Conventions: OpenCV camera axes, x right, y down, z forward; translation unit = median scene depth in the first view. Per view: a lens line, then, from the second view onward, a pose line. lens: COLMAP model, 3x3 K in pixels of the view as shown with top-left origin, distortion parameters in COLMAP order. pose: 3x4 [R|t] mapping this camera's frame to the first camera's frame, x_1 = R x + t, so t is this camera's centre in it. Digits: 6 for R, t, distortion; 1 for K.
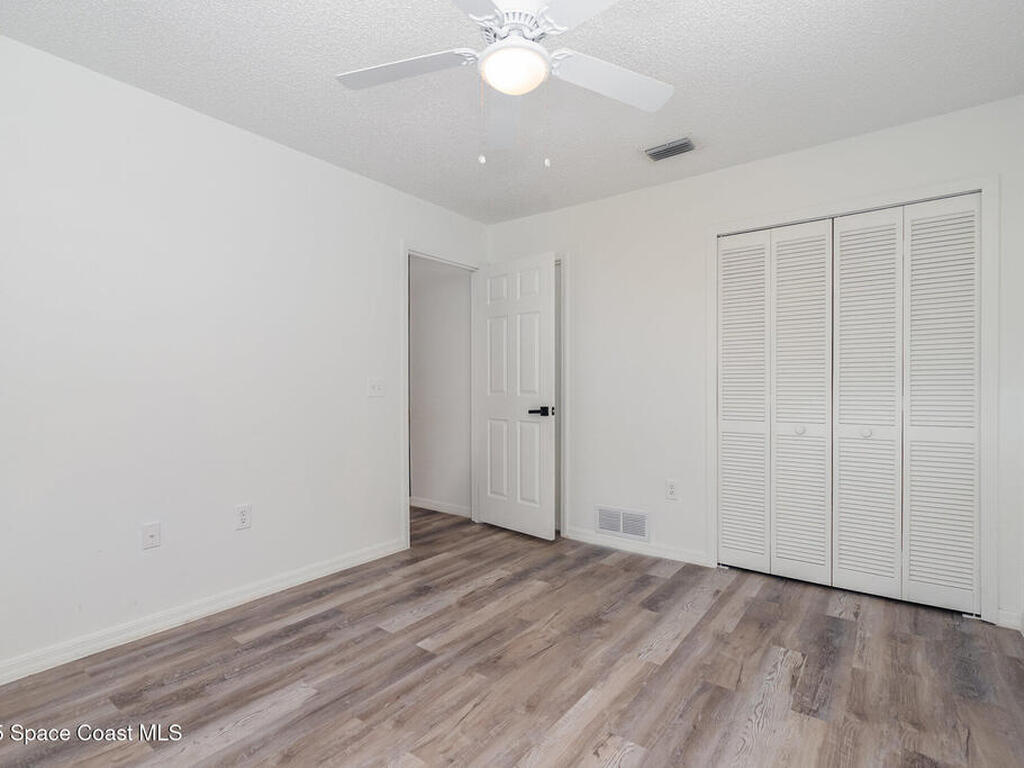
lens RADIAL K [[504.4, 0, 515.2], [0, 504.4, 387.5], [0, 0, 1]] dist [-0.004403, -0.000159]
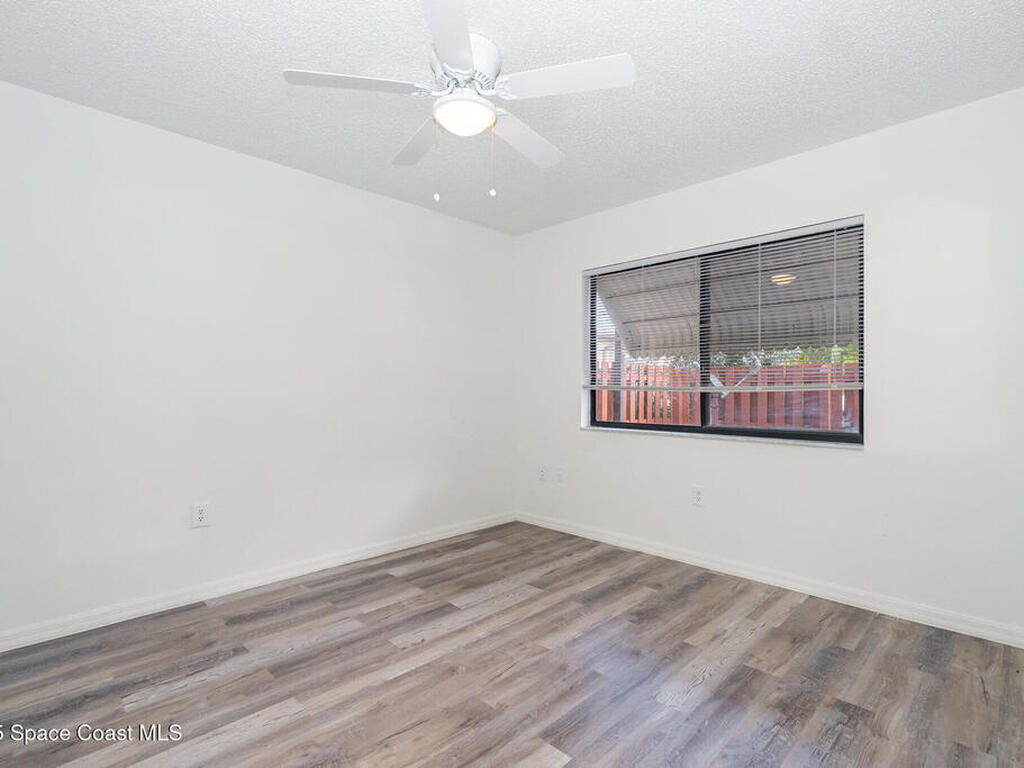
lens RADIAL K [[504.4, 0, 515.2], [0, 504.4, 387.5], [0, 0, 1]] dist [-0.004403, -0.000159]
pose [[-0.990790, 0.003470, 0.135364, -0.250307], [0.003161, 0.999992, -0.002497, -0.006453], [-0.135371, -0.002046, -0.990793, 1.973100]]
